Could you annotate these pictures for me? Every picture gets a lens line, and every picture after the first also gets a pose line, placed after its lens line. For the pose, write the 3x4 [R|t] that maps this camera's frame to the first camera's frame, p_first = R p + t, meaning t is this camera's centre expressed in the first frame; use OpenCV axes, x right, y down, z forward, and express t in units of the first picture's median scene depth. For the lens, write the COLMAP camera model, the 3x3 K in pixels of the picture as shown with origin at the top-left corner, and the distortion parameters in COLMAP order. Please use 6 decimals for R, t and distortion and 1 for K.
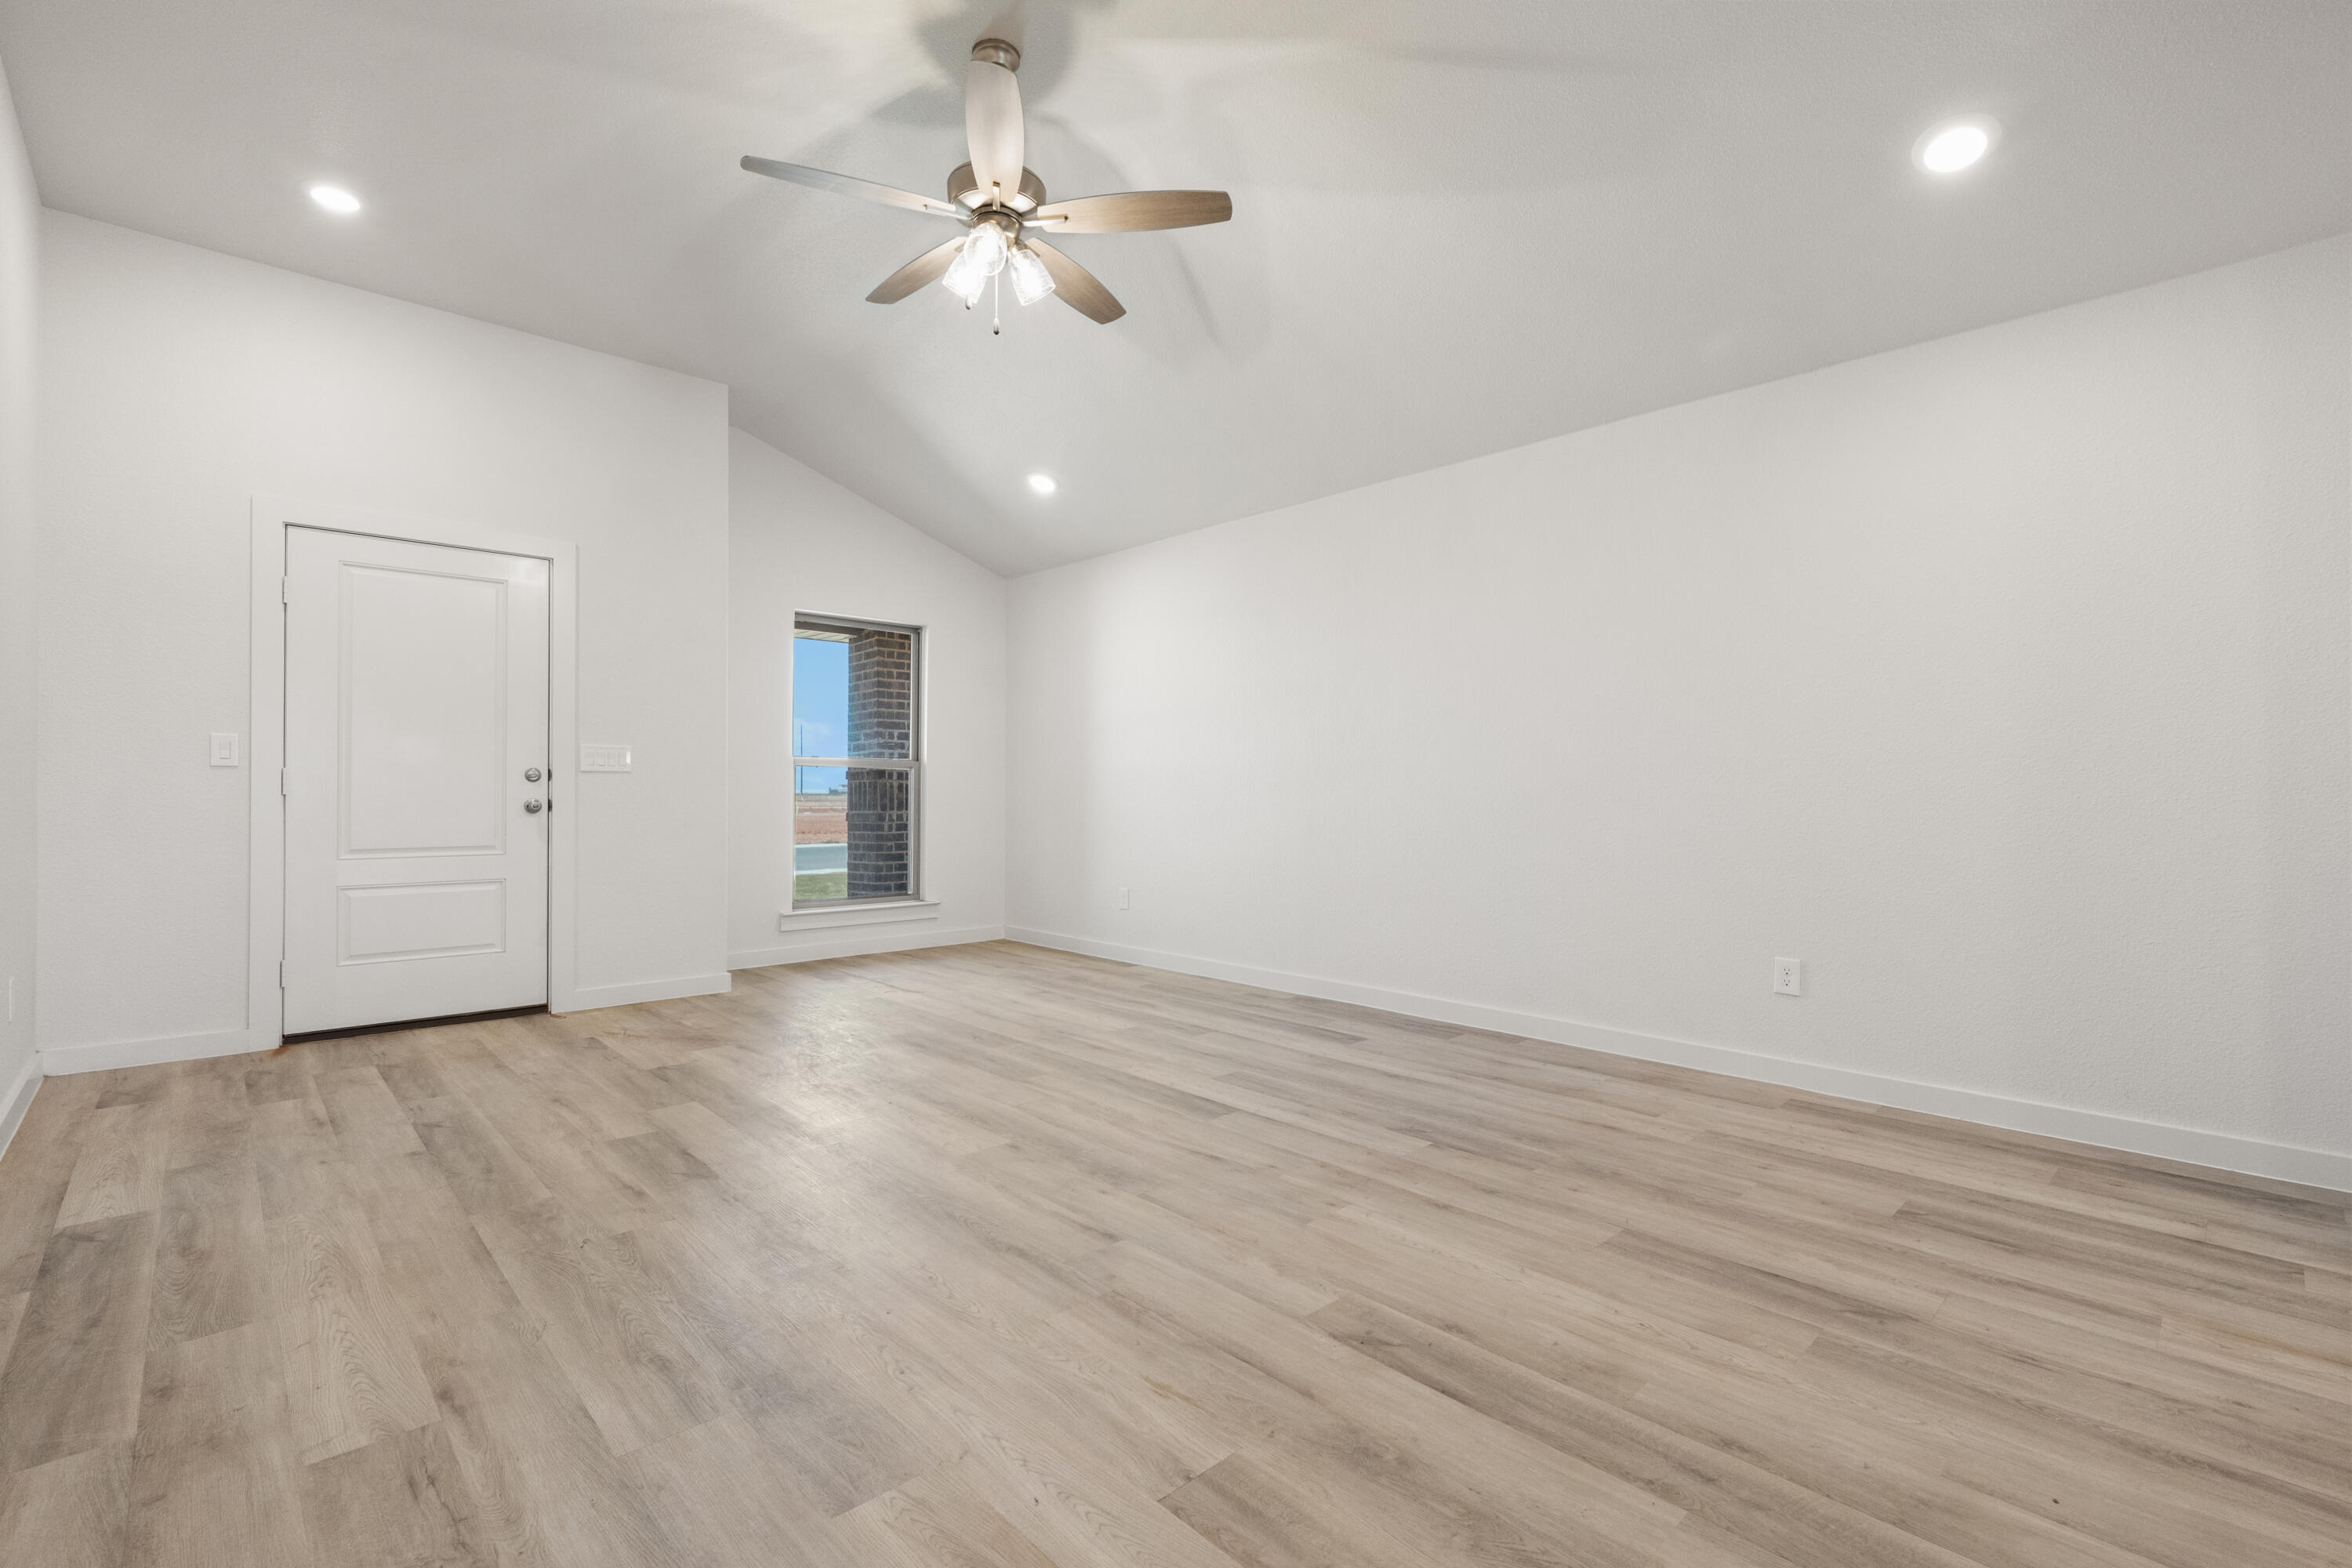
lens RADIAL K [[1039.1, 0, 1182.4], [0, 1039.1, 789.4], [0, 0, 1]] dist [-0.001108, 0.000426]
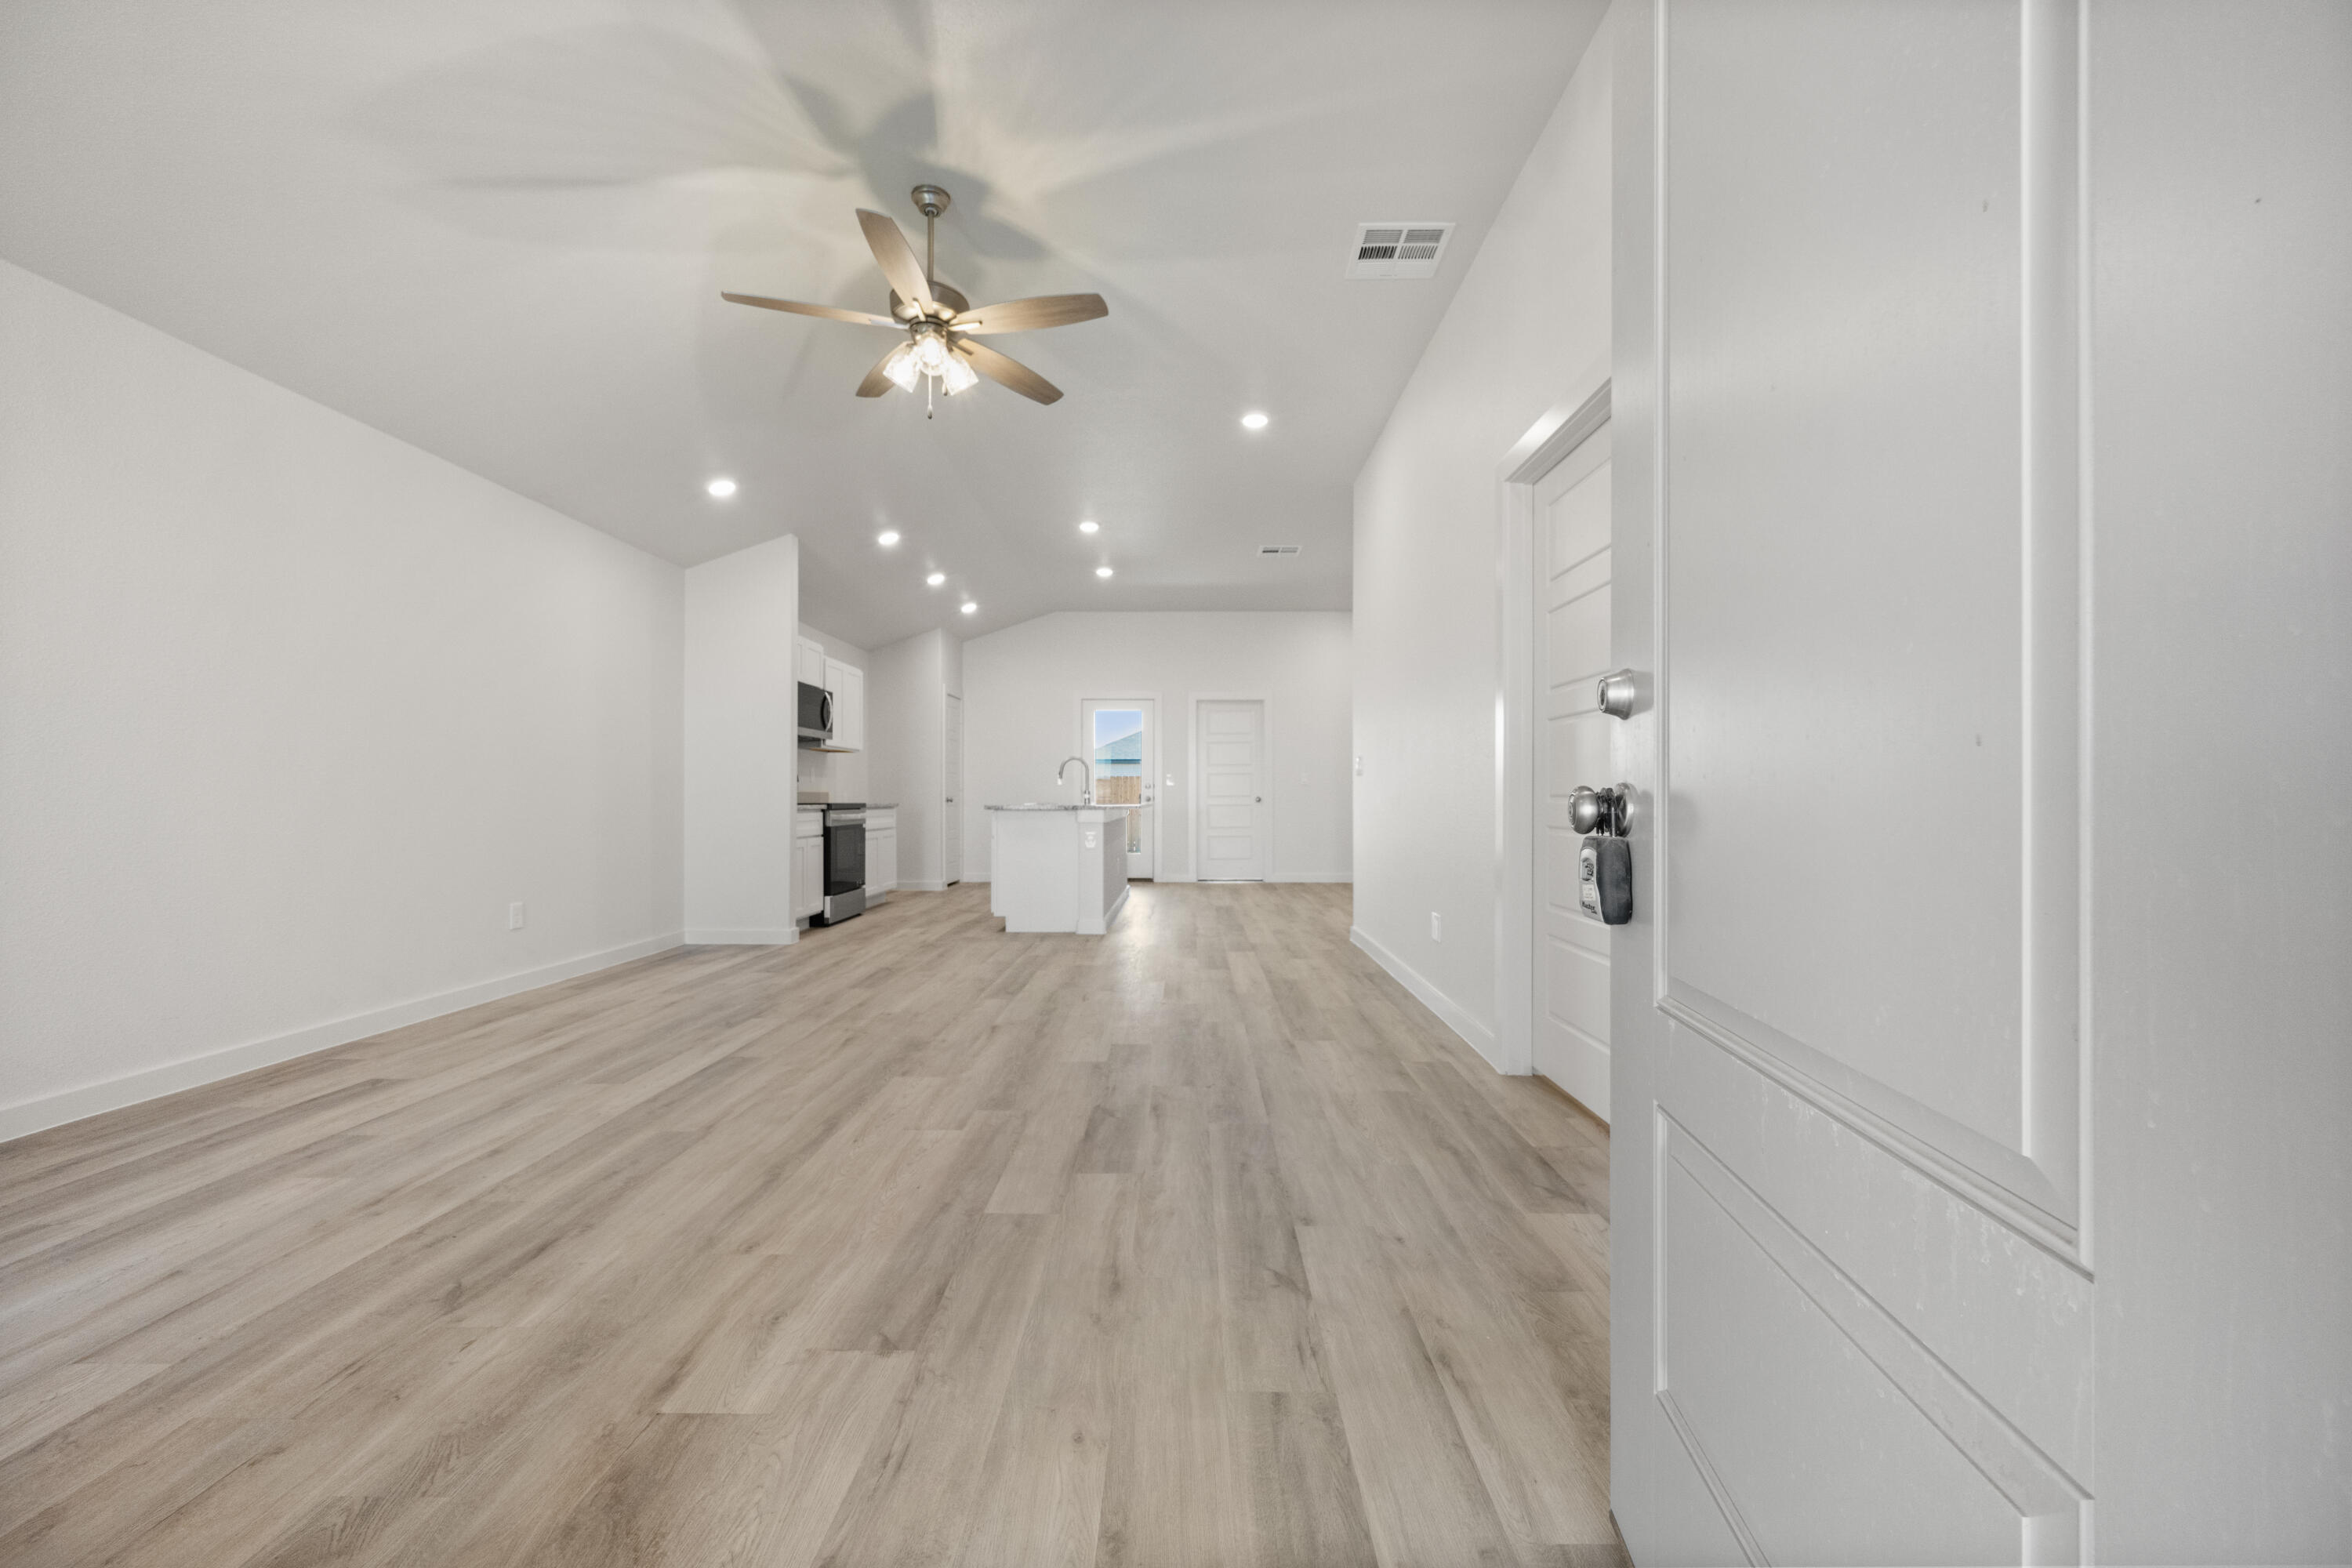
lens RADIAL K [[922.9, 0, 1186.9], [0, 922.9, 796.1], [0, 0, 1]] dist [-0.001505, 0.000051]
pose [[-0.727586, -0.001074, 0.686016, -1.214803], [-0.002574, 0.999996, -0.001165, 0.020164], [-0.686012, -0.002614, -0.727585, 1.656275]]
